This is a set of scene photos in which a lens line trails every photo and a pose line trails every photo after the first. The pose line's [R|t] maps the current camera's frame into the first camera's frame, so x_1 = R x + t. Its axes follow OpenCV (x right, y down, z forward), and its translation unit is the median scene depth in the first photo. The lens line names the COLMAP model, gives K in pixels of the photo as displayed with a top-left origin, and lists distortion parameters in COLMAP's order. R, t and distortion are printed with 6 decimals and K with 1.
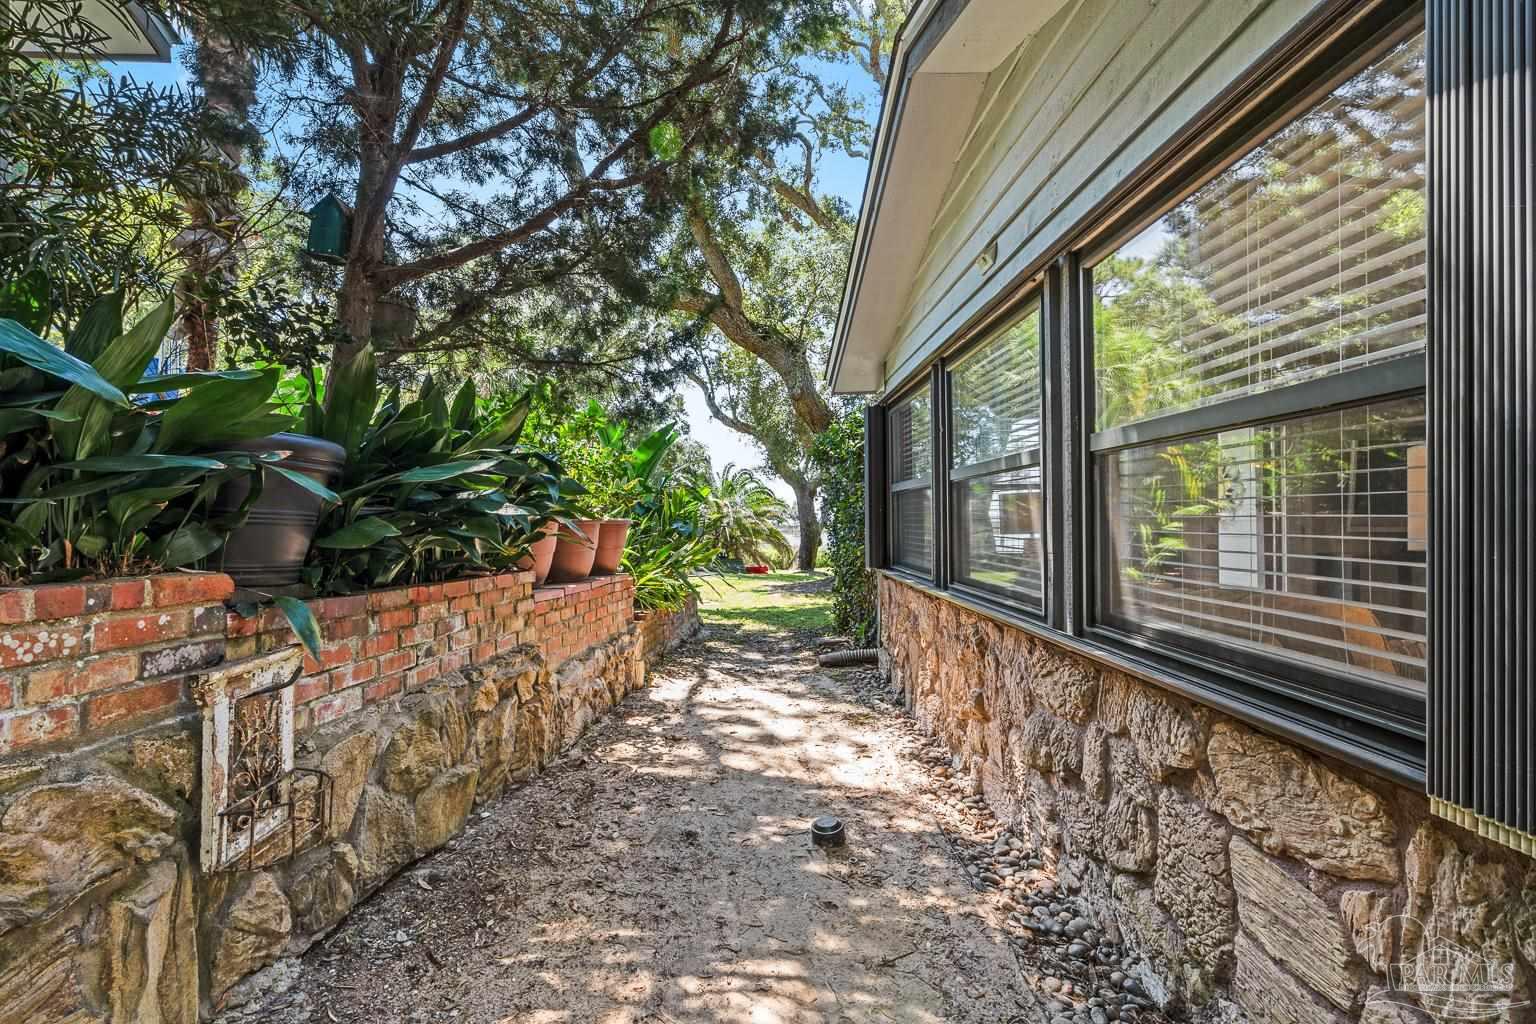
lens RADIAL K [[705.6, 0, 760.7], [0, 705.6, 518.8], [0, 0, 1]] dist [0.001211, 0.000316]
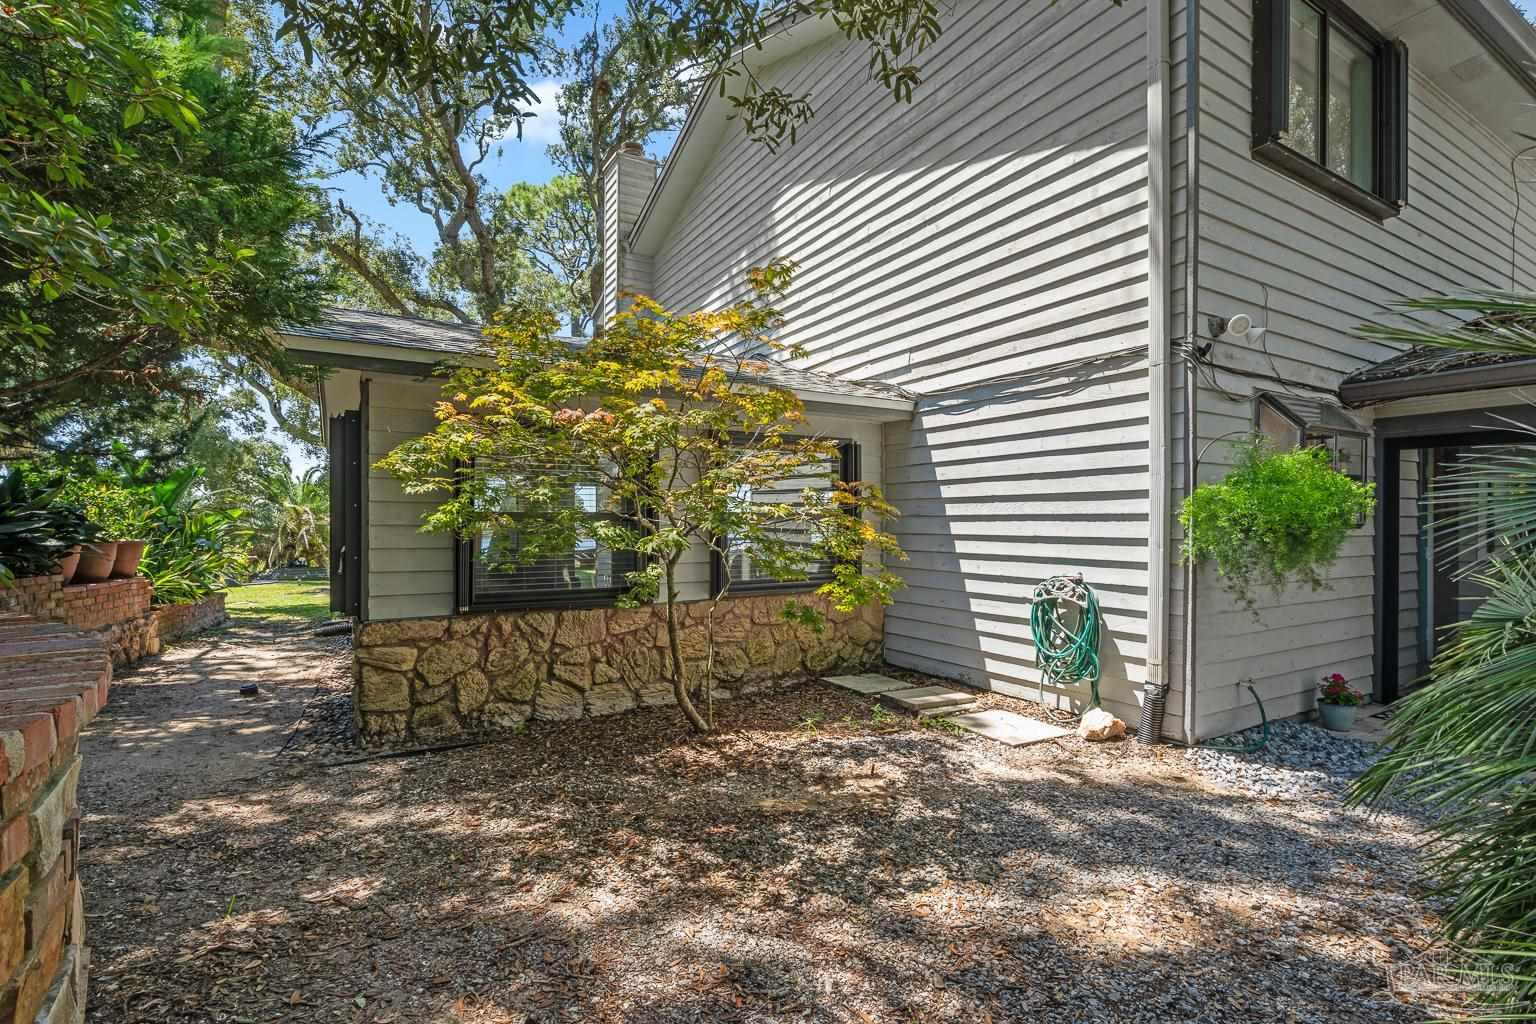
lens RADIAL K [[705.6, 0, 760.7], [0, 705.6, 518.8], [0, 0, 1]] dist [0.001211, 0.000316]
pose [[0.879188, 0.006512, 0.476431, 0.181953], [-0.004240, 0.999974, -0.005843, -0.030322], [-0.476457, 0.003118, 0.879192, -0.686275]]
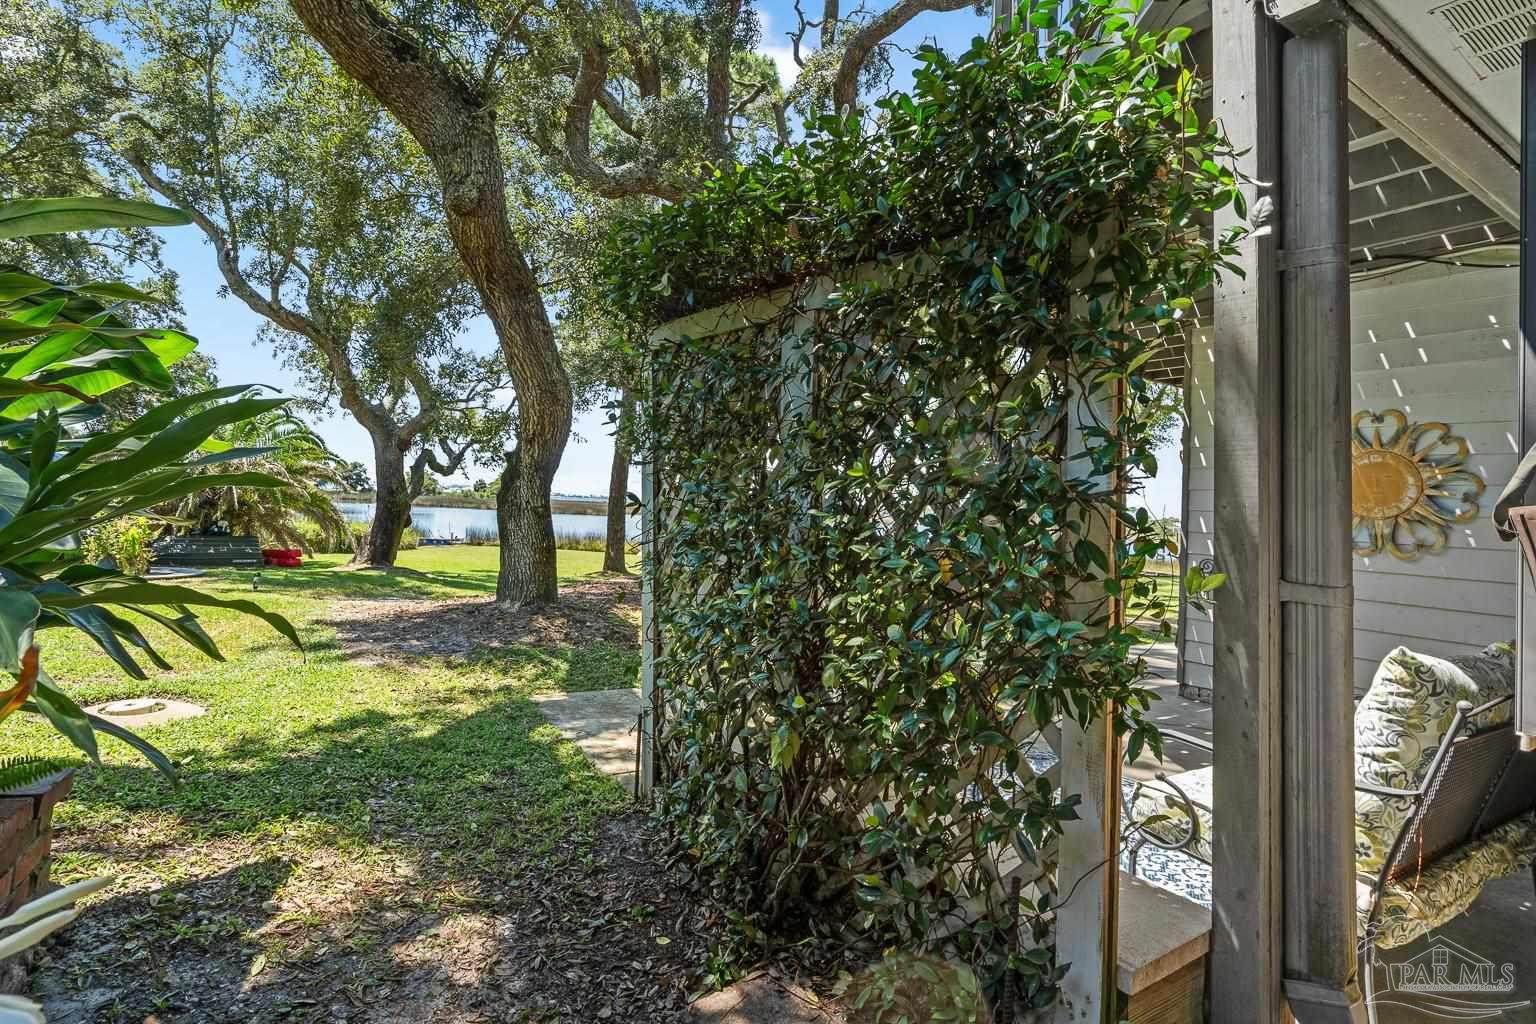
lens RADIAL K [[772.4, 0, 765.4], [0, 772.4, 431.9], [0, 0, 1]] dist [-0.001275, -0.000134]
pose [[0.849153, 0.099481, 0.518693, -0.040377], [-0.058697, 0.993792, -0.094507, -0.001519], [-0.524875, 0.049805, 0.849721, 0.806306]]
